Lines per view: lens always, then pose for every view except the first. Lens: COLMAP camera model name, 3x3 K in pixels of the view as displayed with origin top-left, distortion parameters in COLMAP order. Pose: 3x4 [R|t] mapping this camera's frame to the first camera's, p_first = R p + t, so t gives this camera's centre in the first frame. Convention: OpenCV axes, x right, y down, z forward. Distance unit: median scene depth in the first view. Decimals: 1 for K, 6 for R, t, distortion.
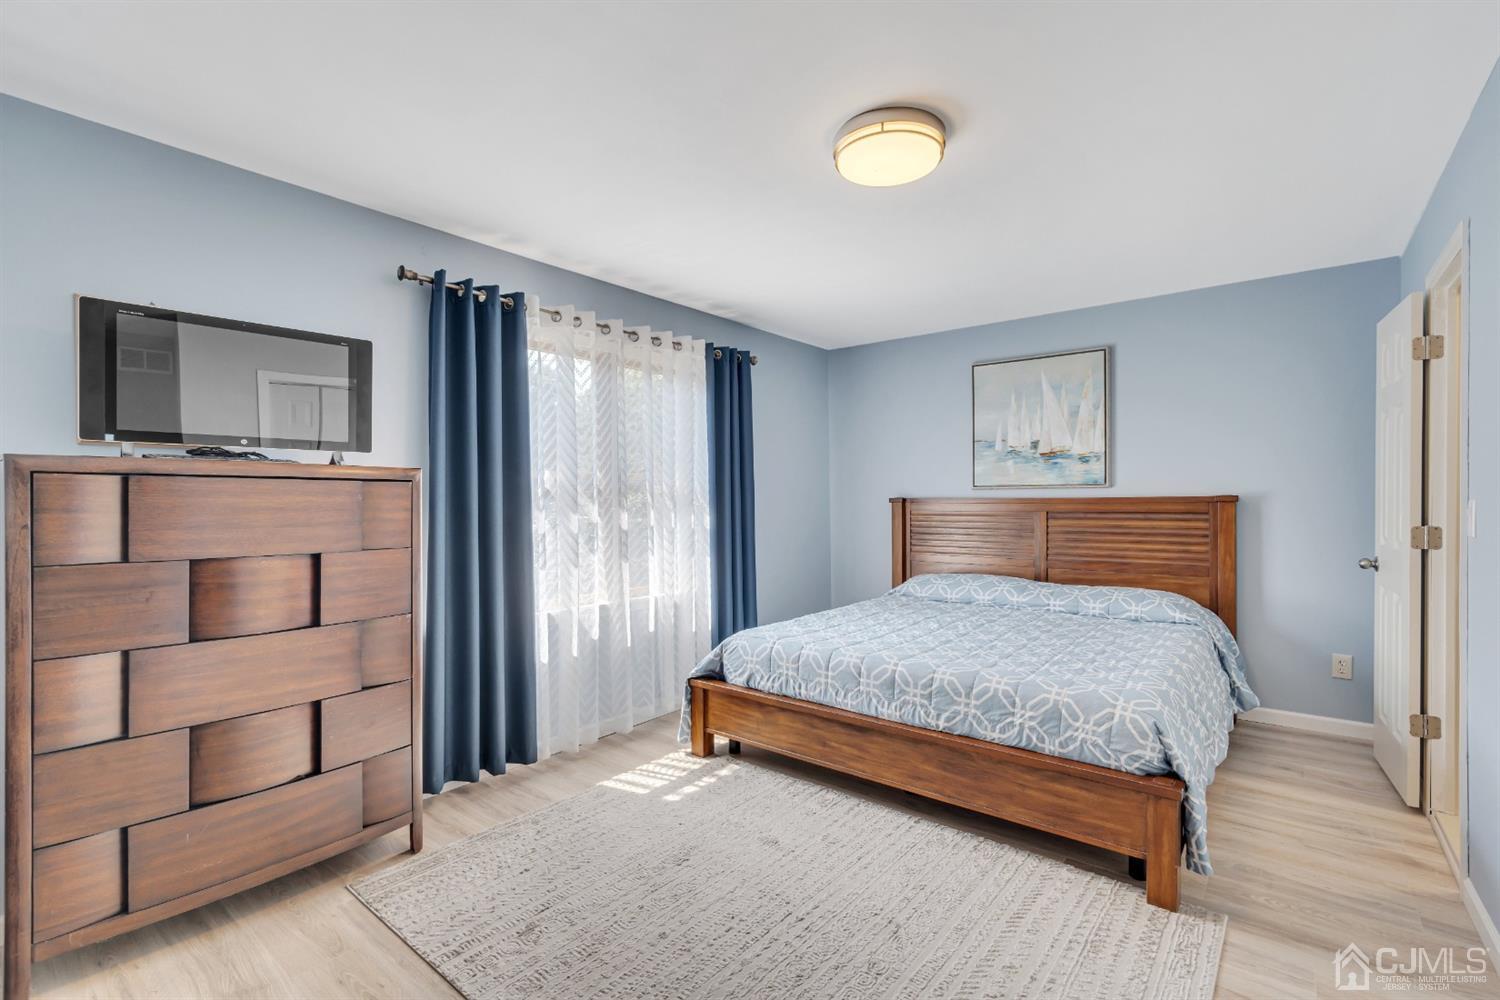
lens RADIAL K [[678.2, 0, 758.0], [0, 678.2, 501.9], [0, 0, 1]] dist [-0.010795, 0.006010]
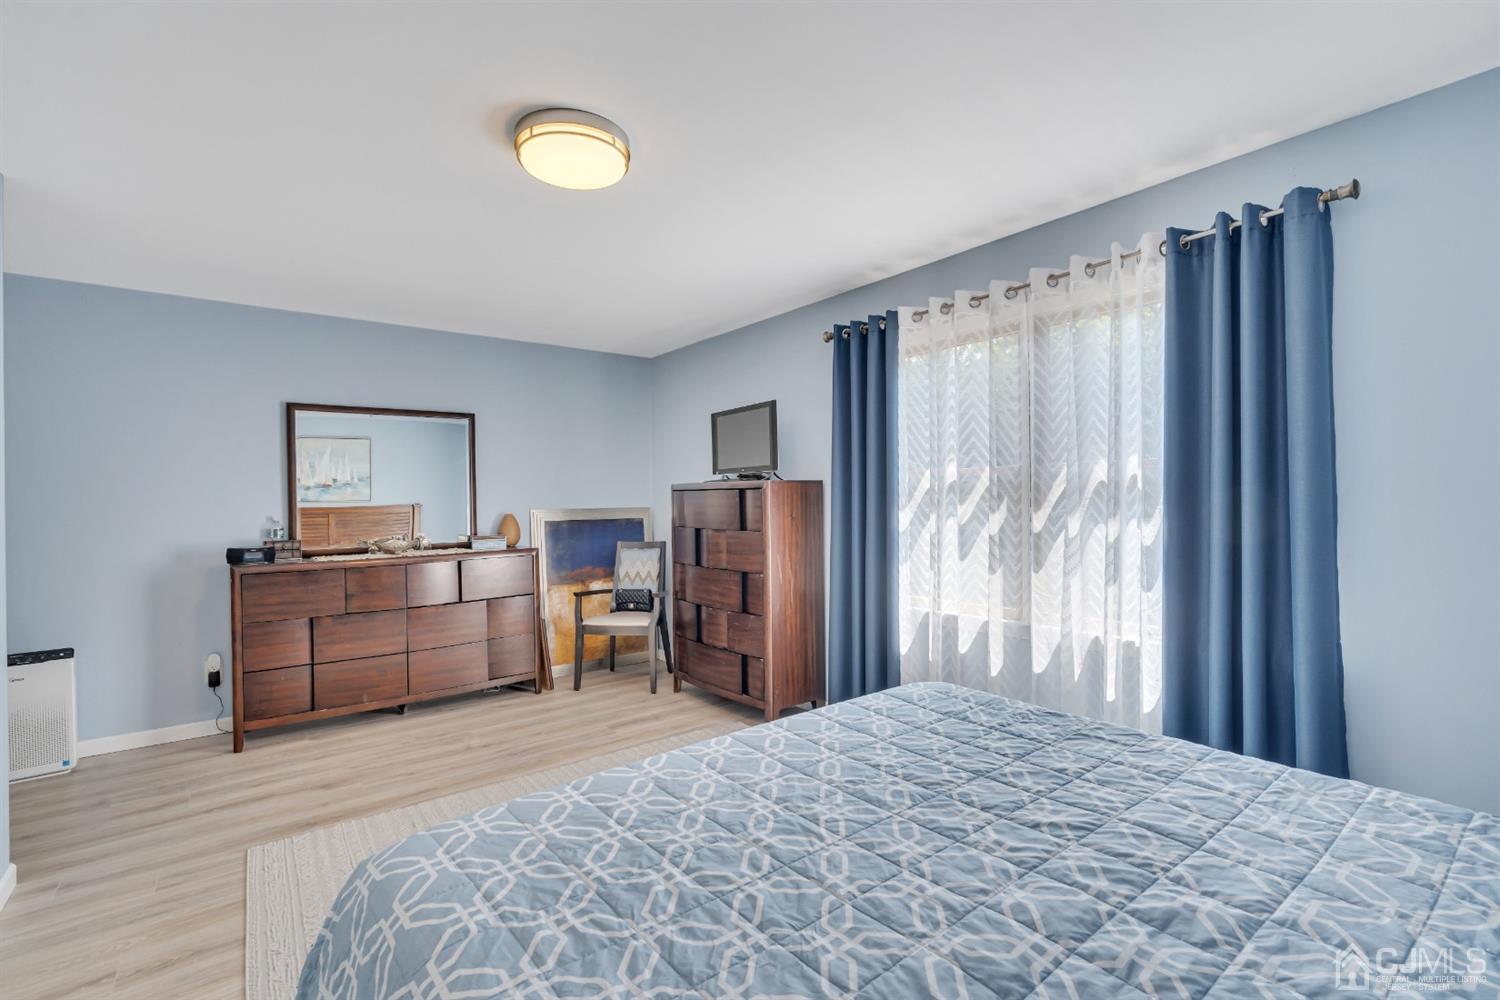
lens RADIAL K [[678.2, 0, 758.0], [0, 678.2, 501.9], [0, 0, 1]] dist [-0.010795, 0.006010]
pose [[-0.263428, 0.026146, -0.964325, 0.724270], [0.010703, 0.999650, 0.024179, -0.023215], [0.964620, -0.003952, -0.263616, 0.999161]]
